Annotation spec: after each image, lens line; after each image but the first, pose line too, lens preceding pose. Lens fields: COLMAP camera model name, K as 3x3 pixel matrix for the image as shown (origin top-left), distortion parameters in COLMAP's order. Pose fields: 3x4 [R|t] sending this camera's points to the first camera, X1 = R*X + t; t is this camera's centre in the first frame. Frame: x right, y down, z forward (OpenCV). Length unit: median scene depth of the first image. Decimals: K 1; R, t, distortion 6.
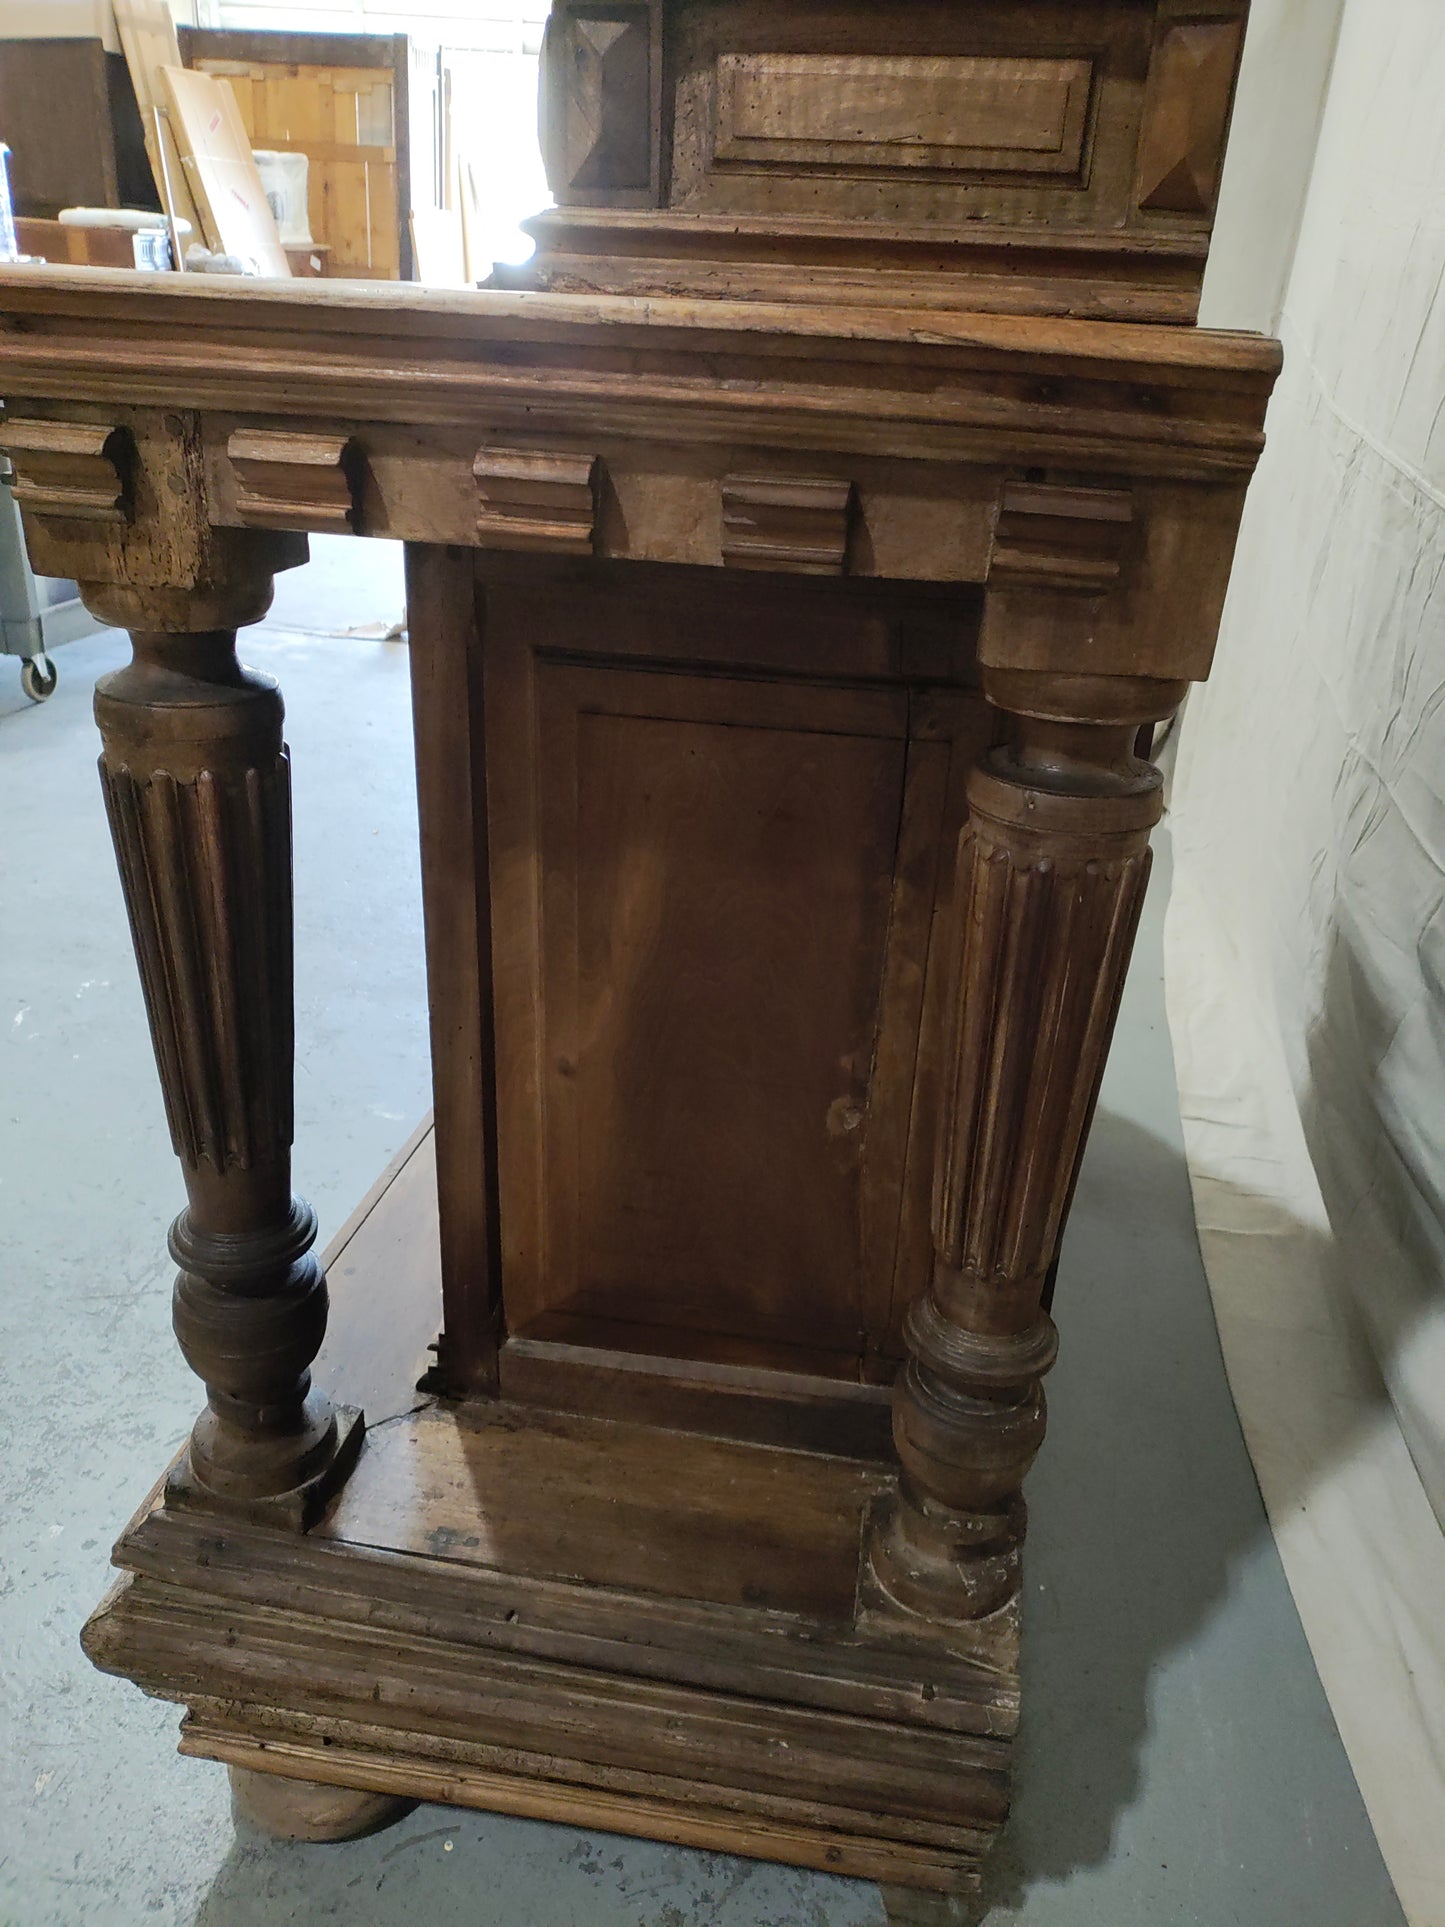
lens RADIAL K [[1423.4, 0, 716.1], [0, 1423.4, 970.2], [0, 0, 1]] dist [0.029380, -0.028992]
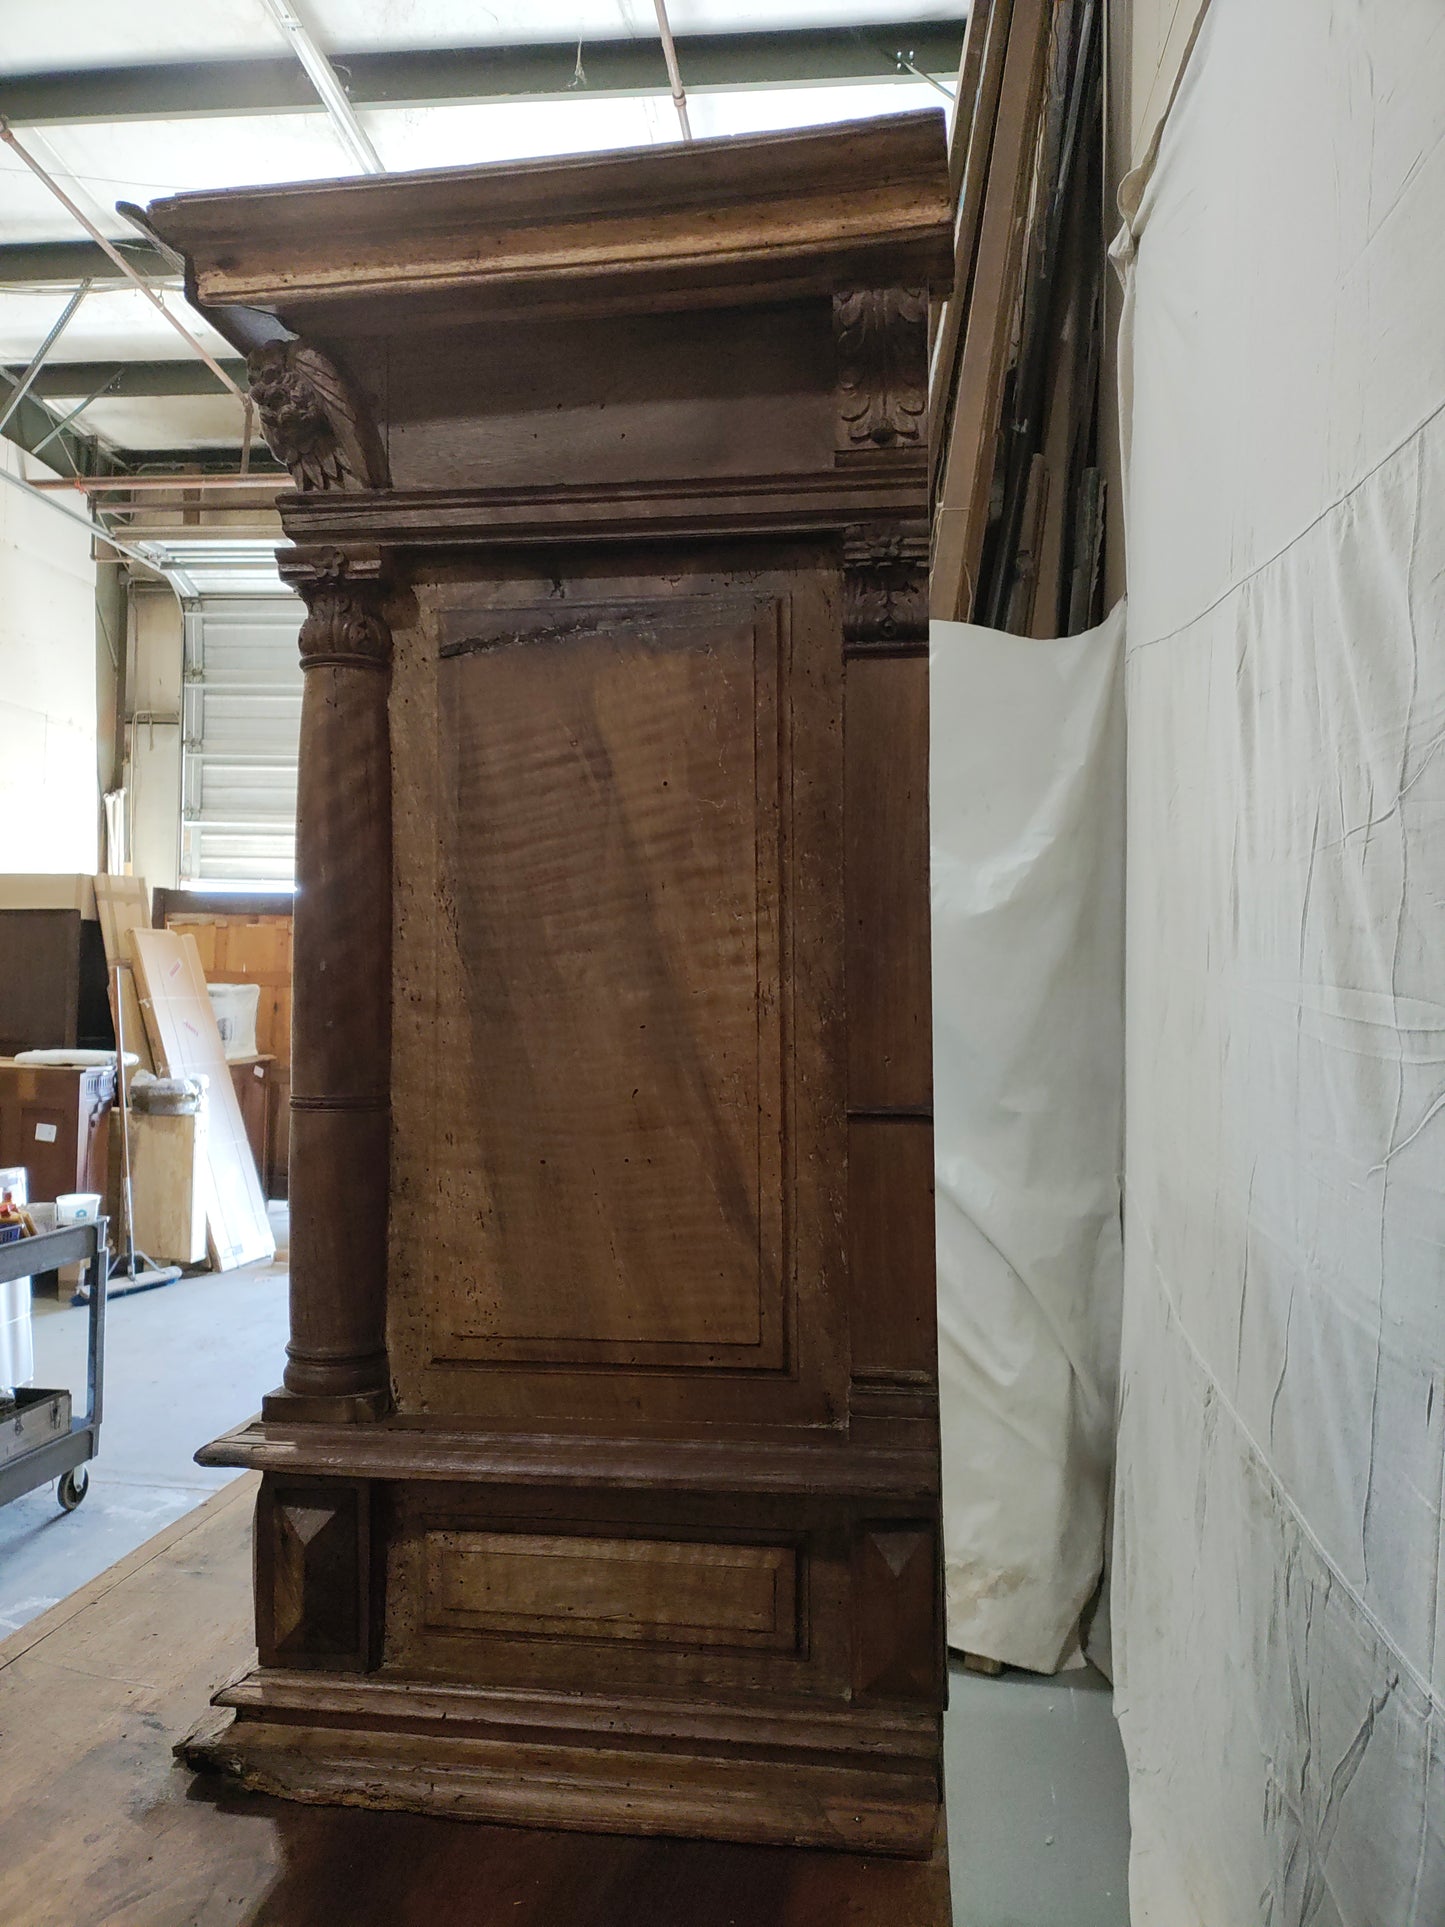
lens RADIAL K [[1408.9, 0, 722.6], [0, 1408.9, 968.0], [0, 0, 1]] dist [0.091663, -0.116956]
pose [[0.997815, -0.038751, 0.053512, 0.072248], [0.058862, 0.889254, -0.453611, -0.225977], [-0.030008, 0.455770, 0.889592, -0.026913]]
